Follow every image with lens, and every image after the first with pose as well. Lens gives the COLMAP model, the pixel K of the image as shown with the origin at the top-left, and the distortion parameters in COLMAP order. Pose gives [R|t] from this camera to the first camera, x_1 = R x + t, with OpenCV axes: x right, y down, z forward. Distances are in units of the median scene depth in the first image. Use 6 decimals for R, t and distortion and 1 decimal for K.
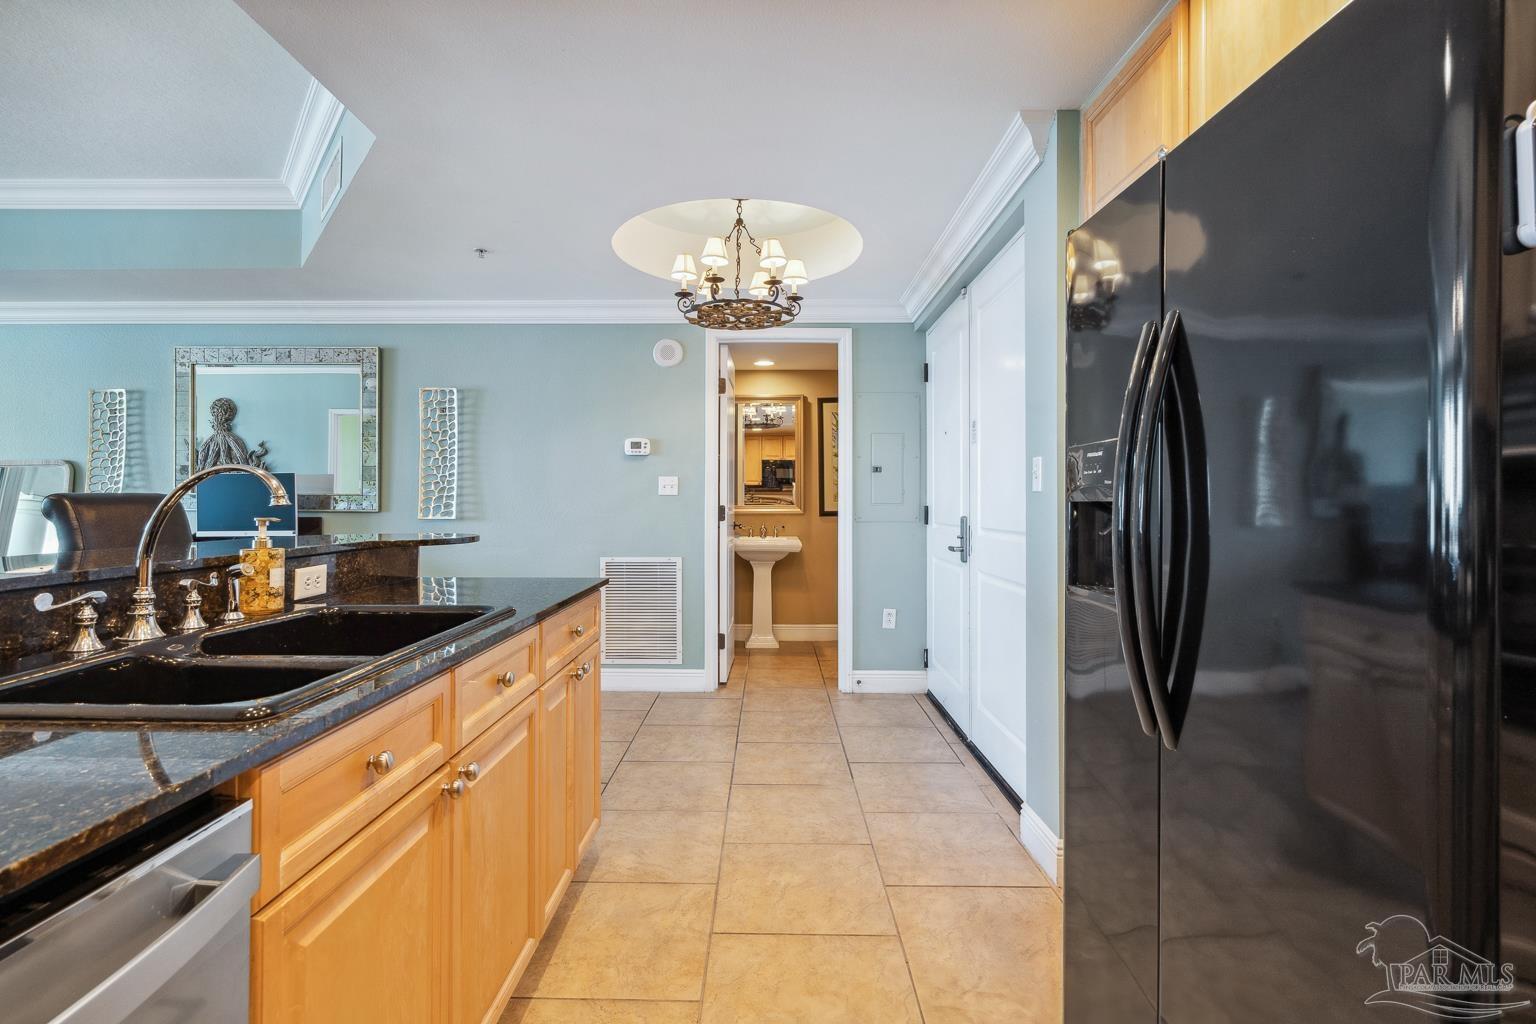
lens RADIAL K [[710.1, 0, 759.3], [0, 710.1, 494.6], [0, 0, 1]] dist [-0.003810, 0.000021]
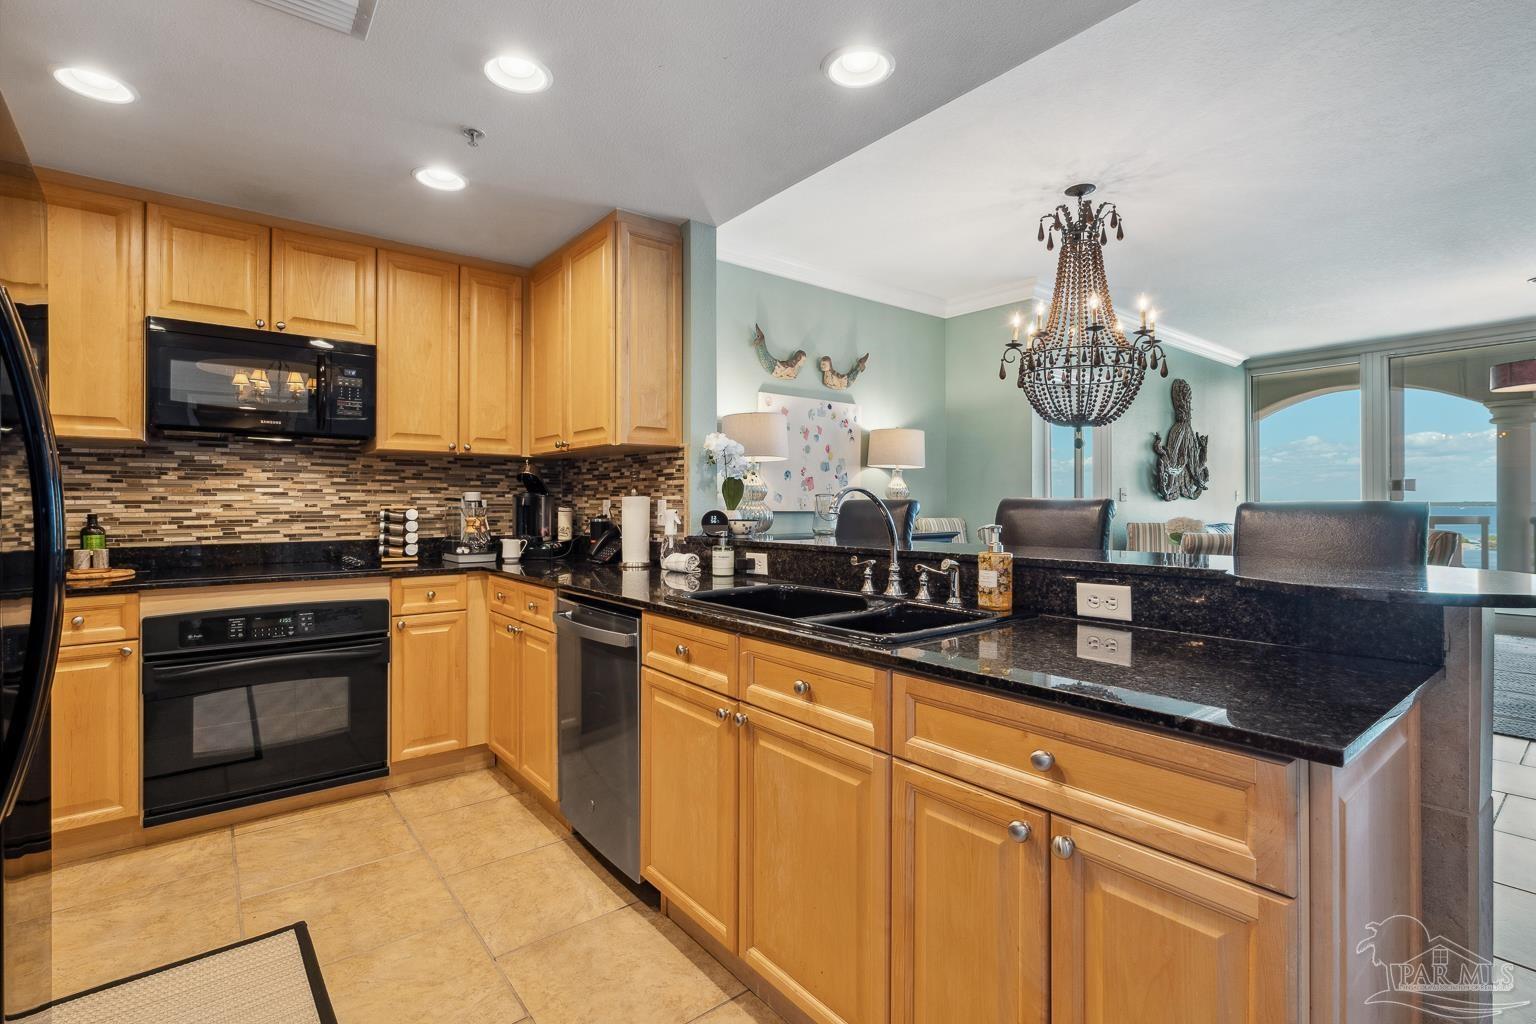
lens RADIAL K [[704.7, 0, 760.0], [0, 704.7, 498.8], [0, 0, 1]] dist [-0.004033, 0.000789]
pose [[-0.773237, -0.004934, -0.634098, 0.143135], [0.005536, 0.999879, -0.014530, 0.001710], [0.634093, -0.014745, -0.773116, 0.750675]]
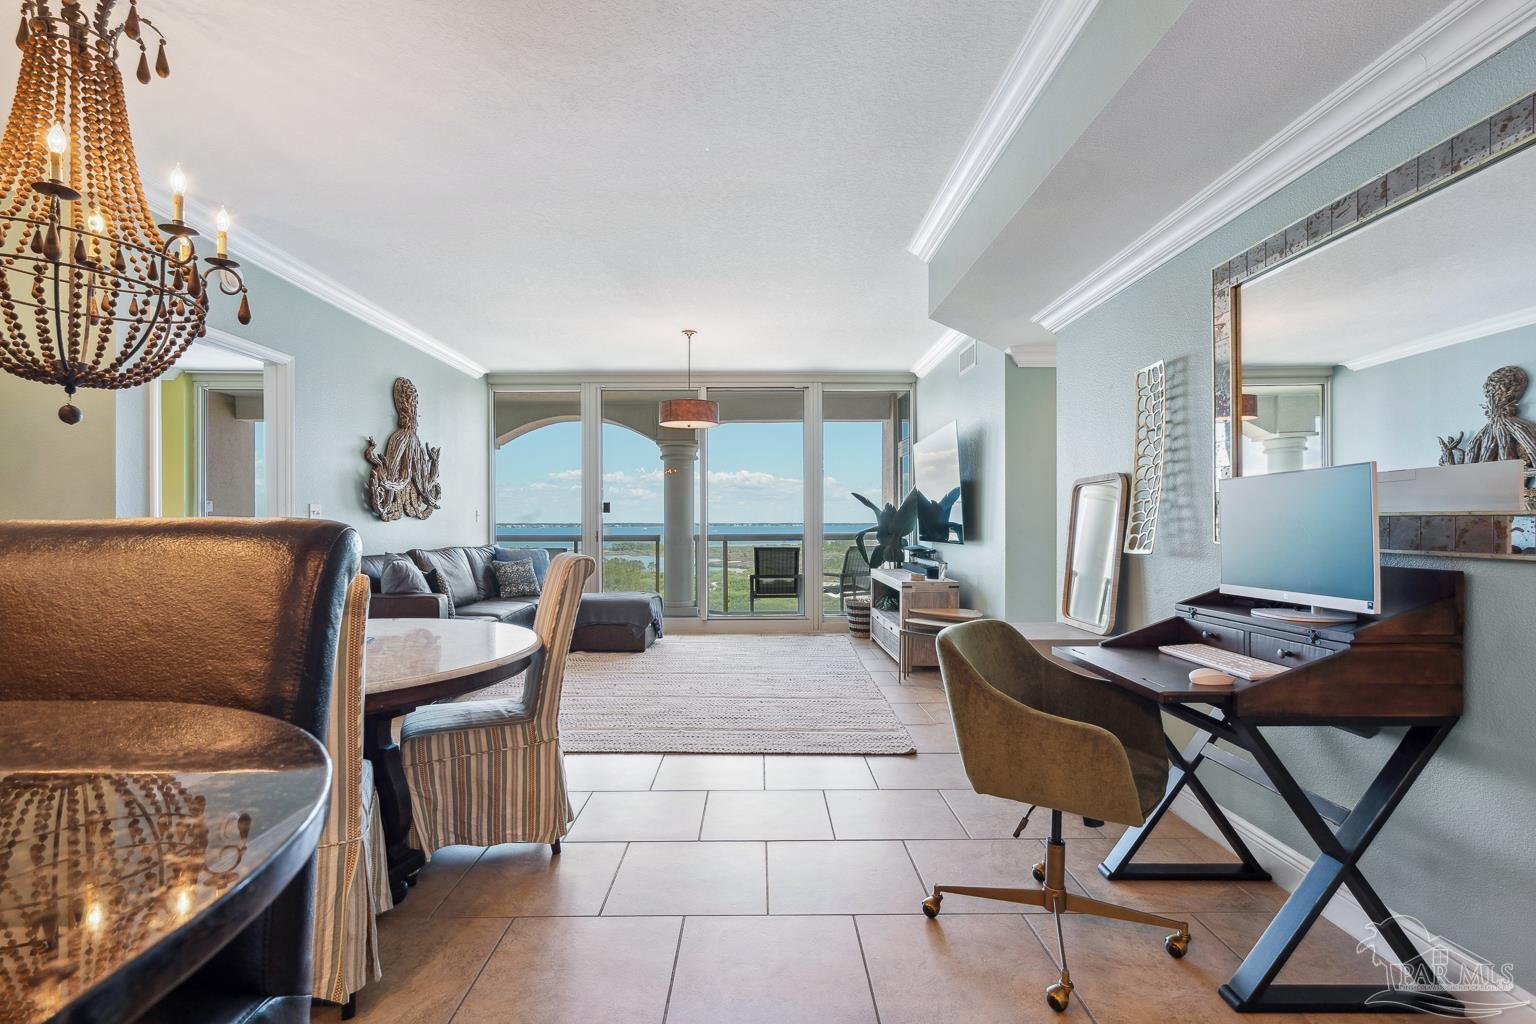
lens RADIAL K [[716.7, 0, 764.8], [0, 716.7, 522.0], [0, 0, 1]] dist [-0.003177, 0.000666]
pose [[0.019883, -0.003720, -0.999795, -0.306780], [0.010369, 0.999940, -0.003514, 0.002258], [0.999749, -0.010297, 0.019921, 0.798785]]
